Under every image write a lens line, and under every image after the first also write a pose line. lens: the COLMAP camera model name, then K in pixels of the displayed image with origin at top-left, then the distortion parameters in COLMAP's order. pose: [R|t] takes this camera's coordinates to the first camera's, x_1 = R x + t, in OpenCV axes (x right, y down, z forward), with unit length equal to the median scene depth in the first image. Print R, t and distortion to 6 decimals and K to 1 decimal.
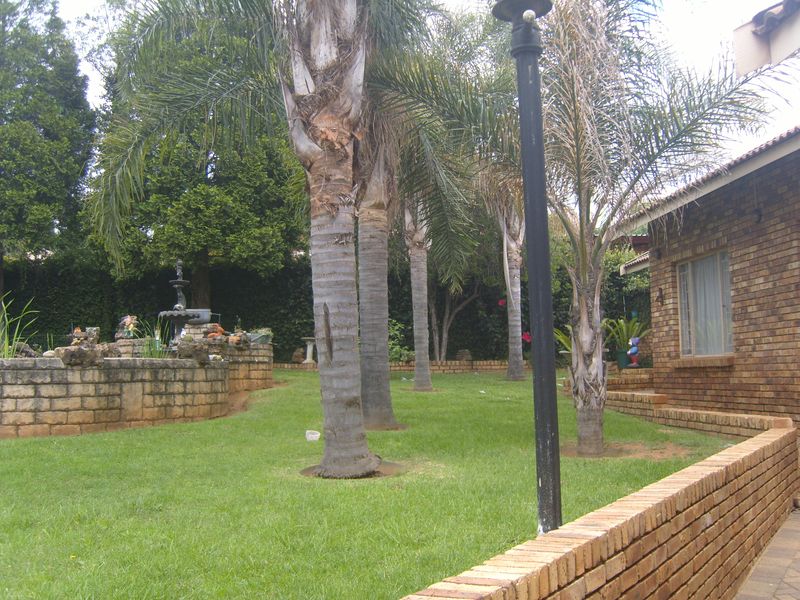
lens RADIAL K [[826.5, 0, 400.0], [0, 826.5, 300.0], [0, 0, 1]] dist [-0.176133, 0.126374]
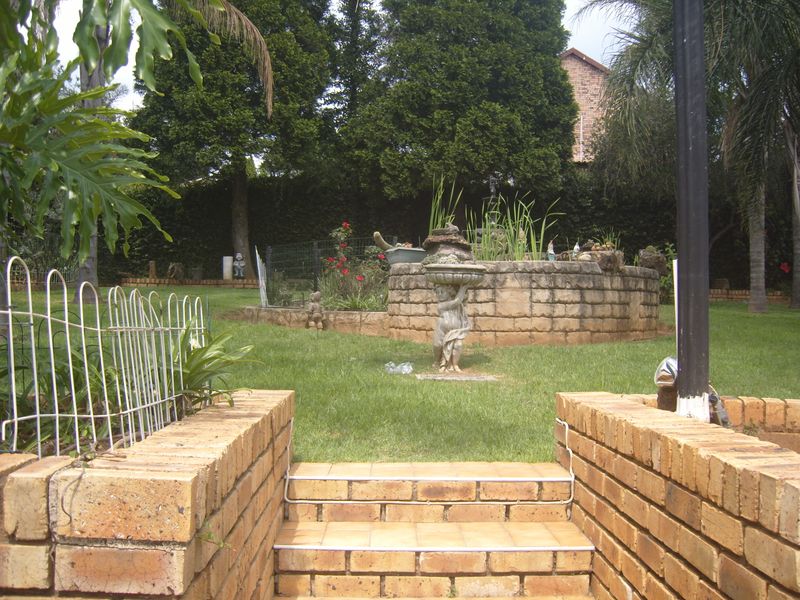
lens RADIAL K [[826.5, 0, 400.0], [0, 826.5, 300.0], [0, 0, 1]] dist [-0.176133, 0.126374]
pose [[0.998483, 0.024195, -0.049468, -0.600097], [-0.020431, 0.996958, 0.075215, 0.047551], [0.051137, -0.074090, 0.995940, 0.016954]]
